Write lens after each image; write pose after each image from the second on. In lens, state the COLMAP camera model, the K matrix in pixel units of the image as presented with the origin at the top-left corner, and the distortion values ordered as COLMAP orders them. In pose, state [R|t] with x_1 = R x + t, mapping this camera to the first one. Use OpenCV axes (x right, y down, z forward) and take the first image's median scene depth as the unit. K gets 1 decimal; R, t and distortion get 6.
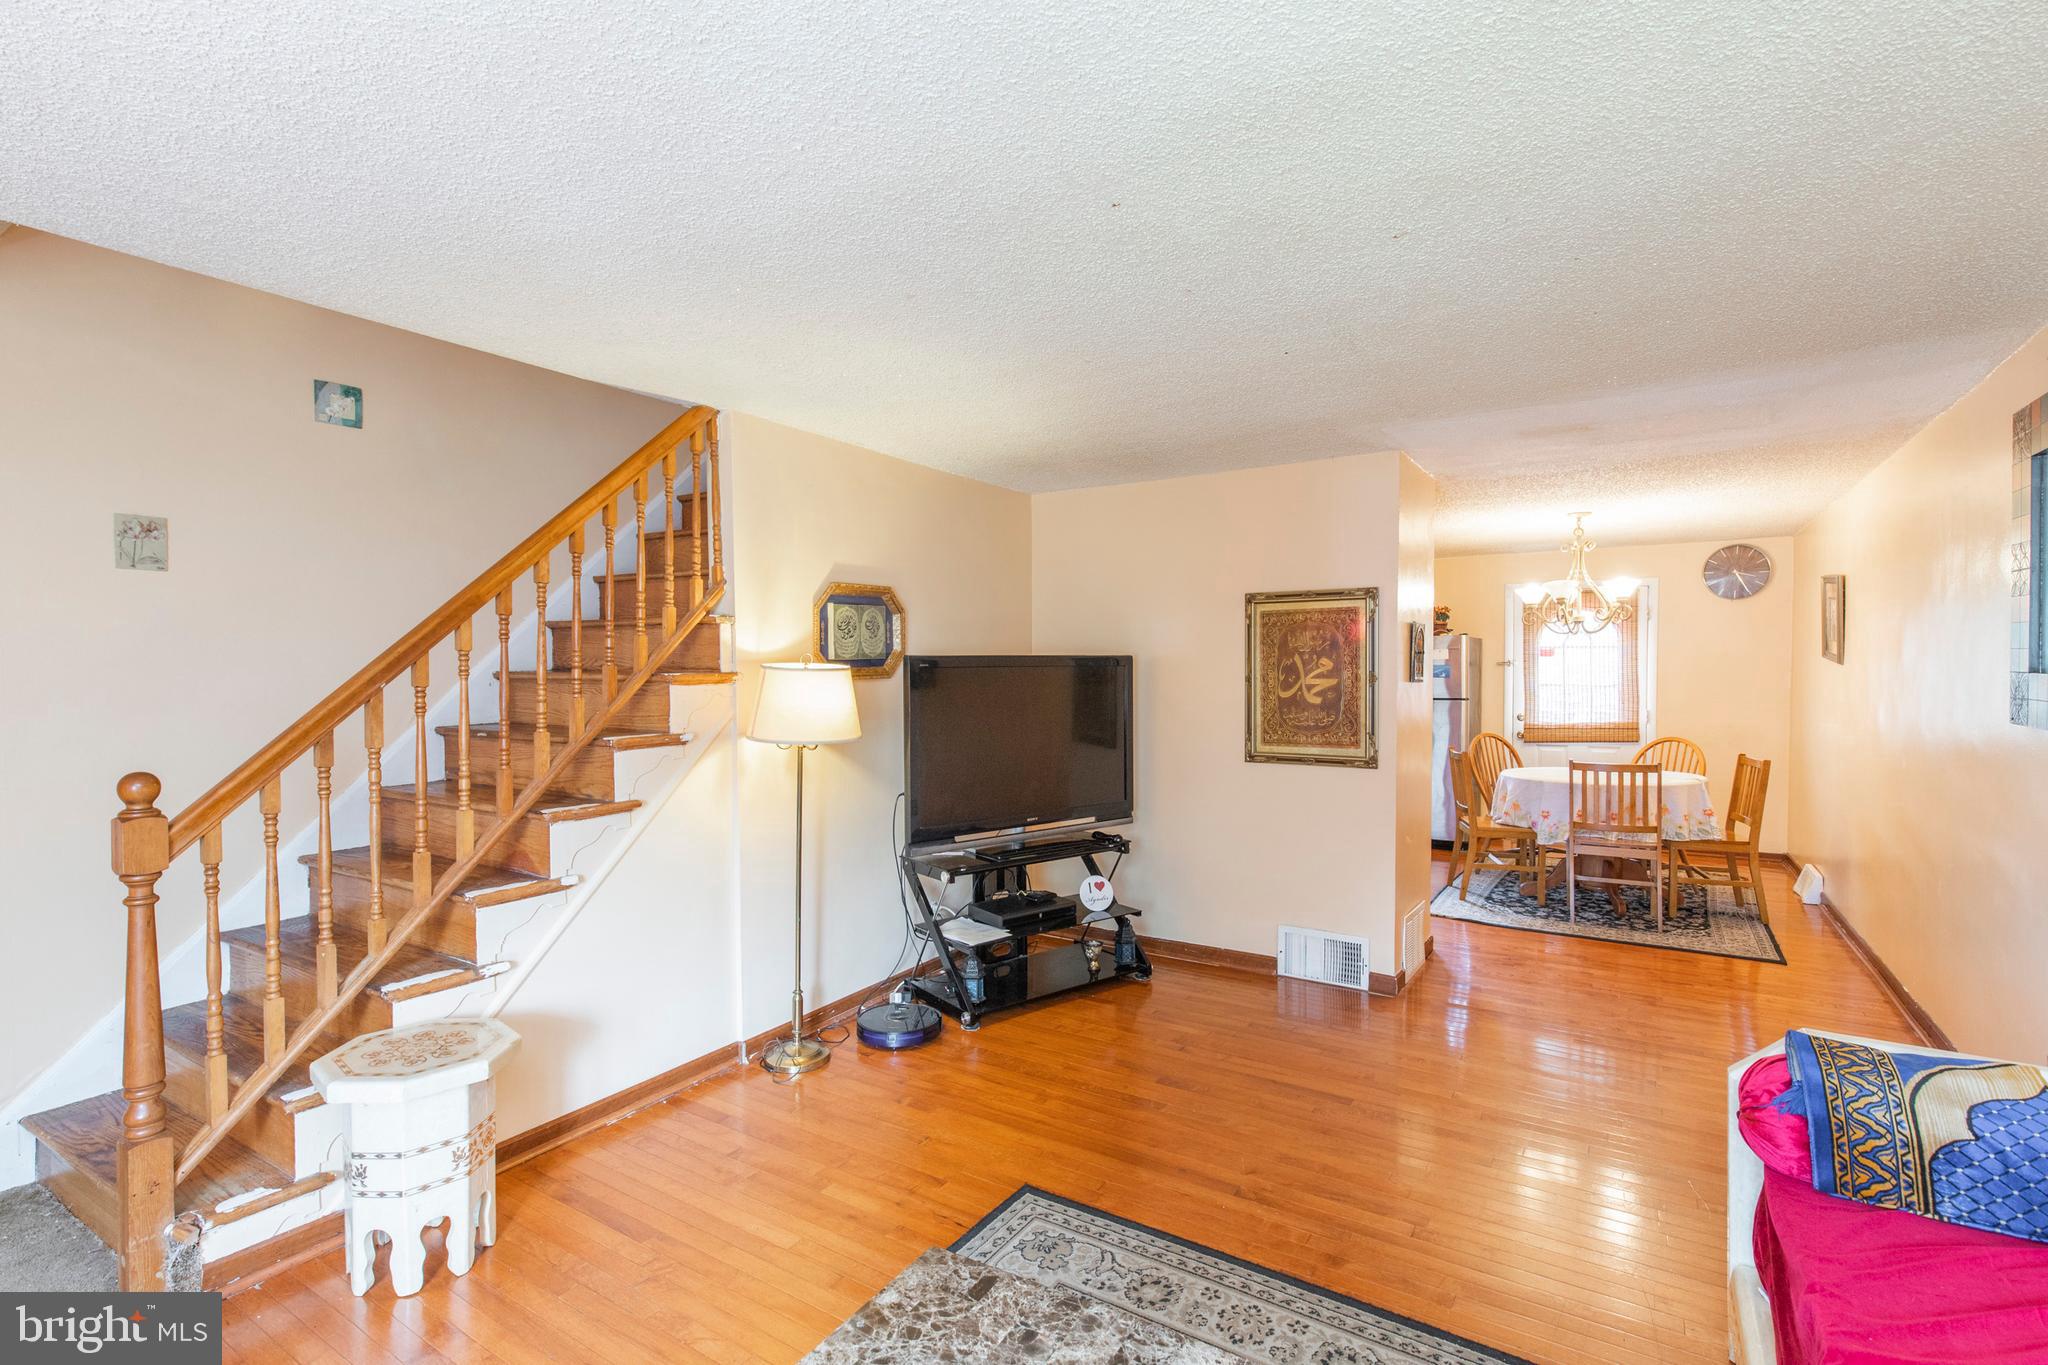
lens RADIAL K [[946.6, 0, 1008.0], [0, 946.6, 685.0], [0, 0, 1]] dist [0.006869, -0.000915]
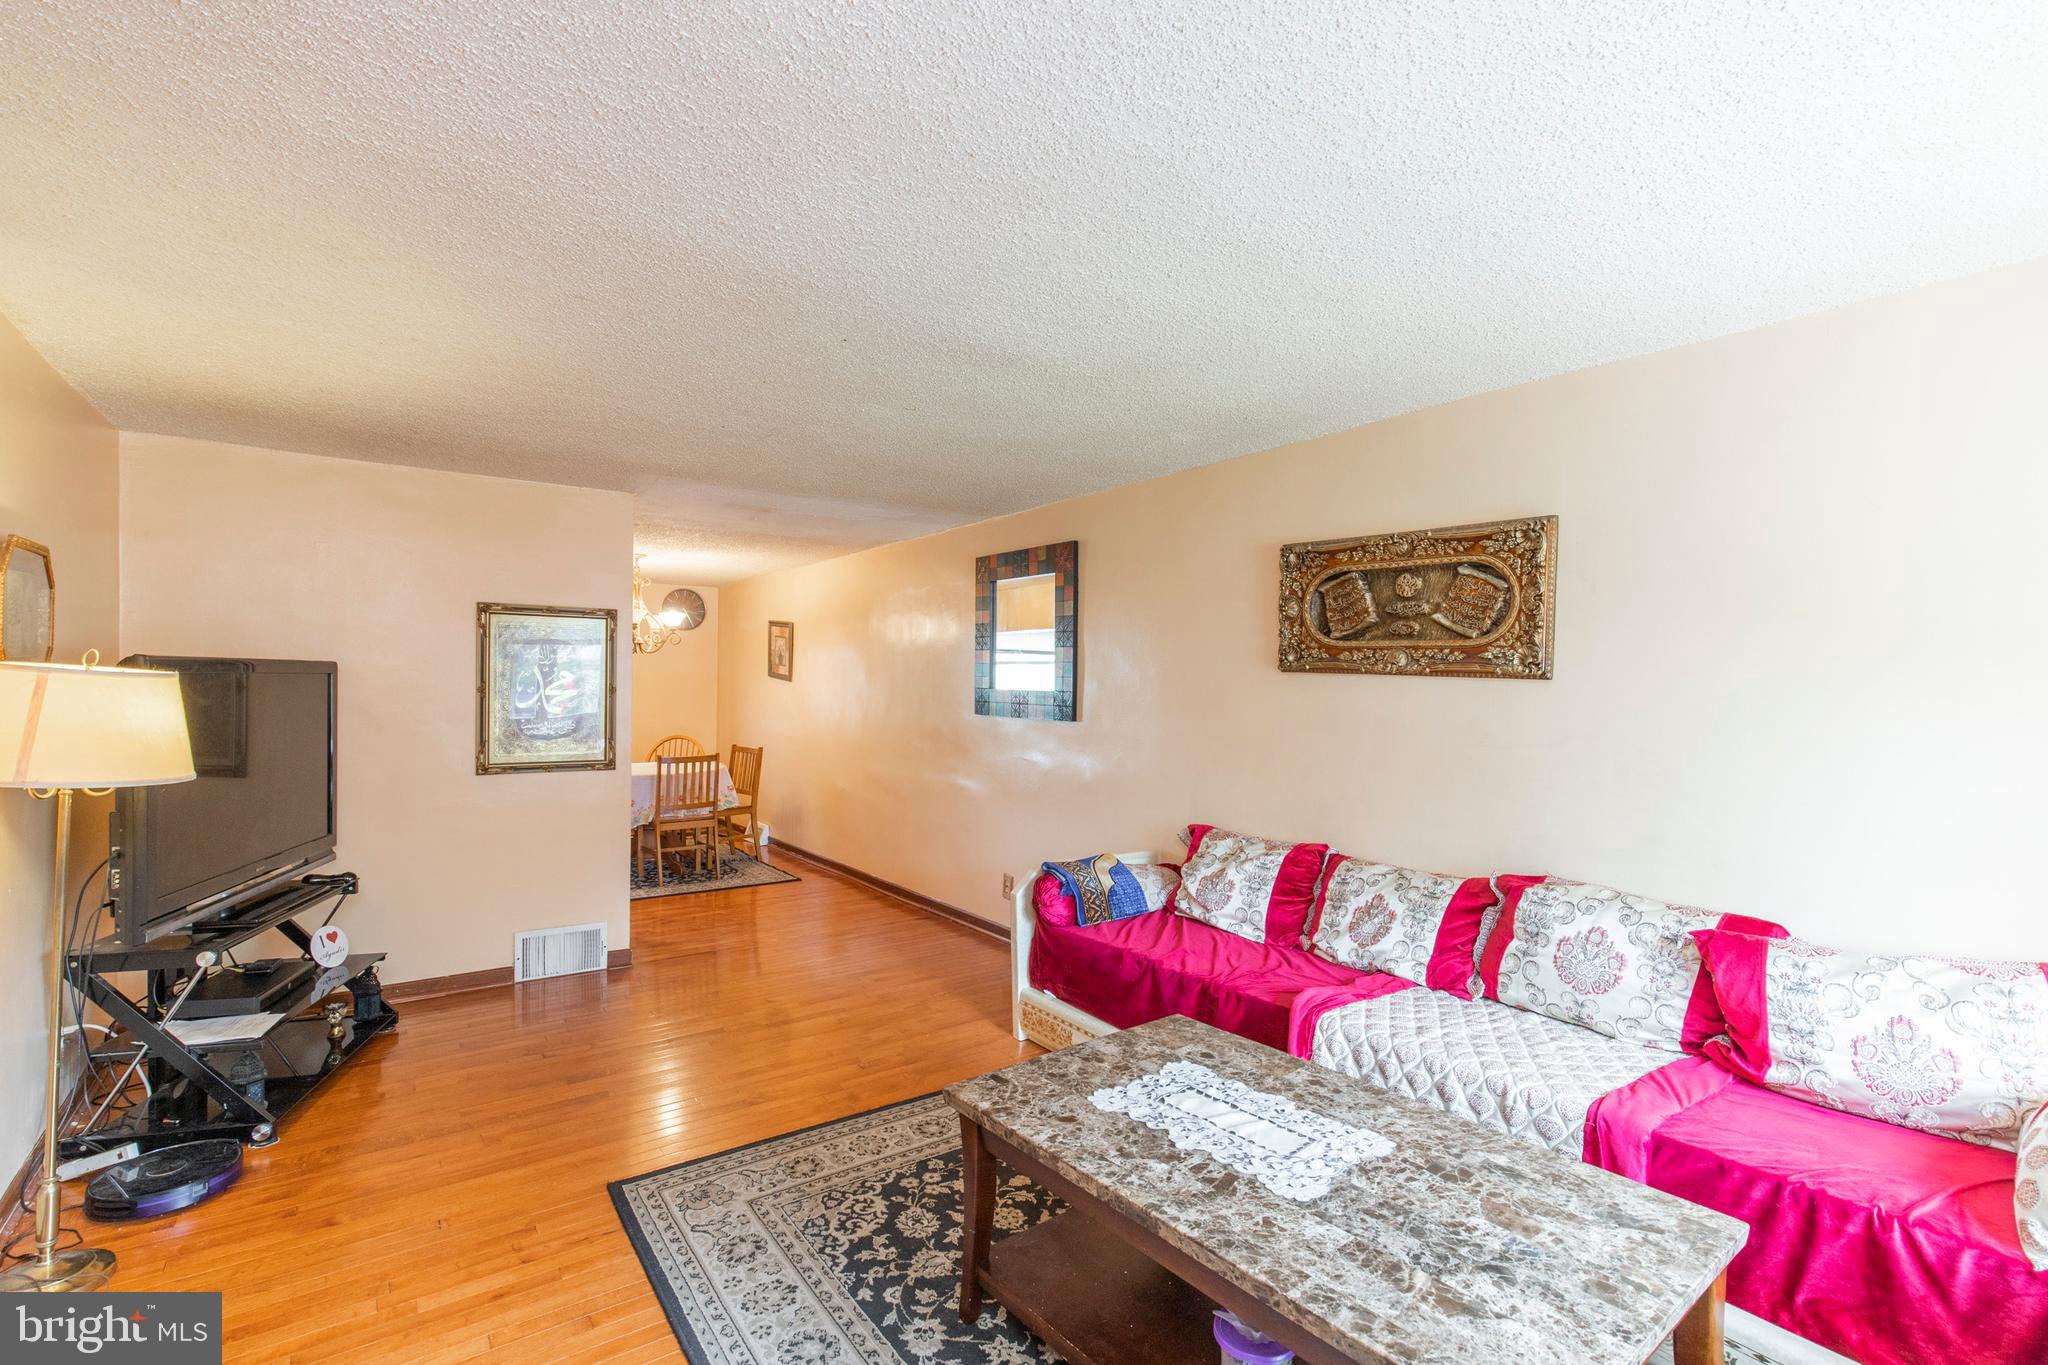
lens RADIAL K [[946.6, 0, 1025.3], [0, 946.6, 676.8], [0, 0, 1]] dist [0.006869, -0.000915]
pose [[0.368373, 0.014004, 0.929573, -0.470781], [0.005721, 0.999833, -0.017330, 0.000266], [-0.929661, 0.011702, 0.368231, 0.121232]]
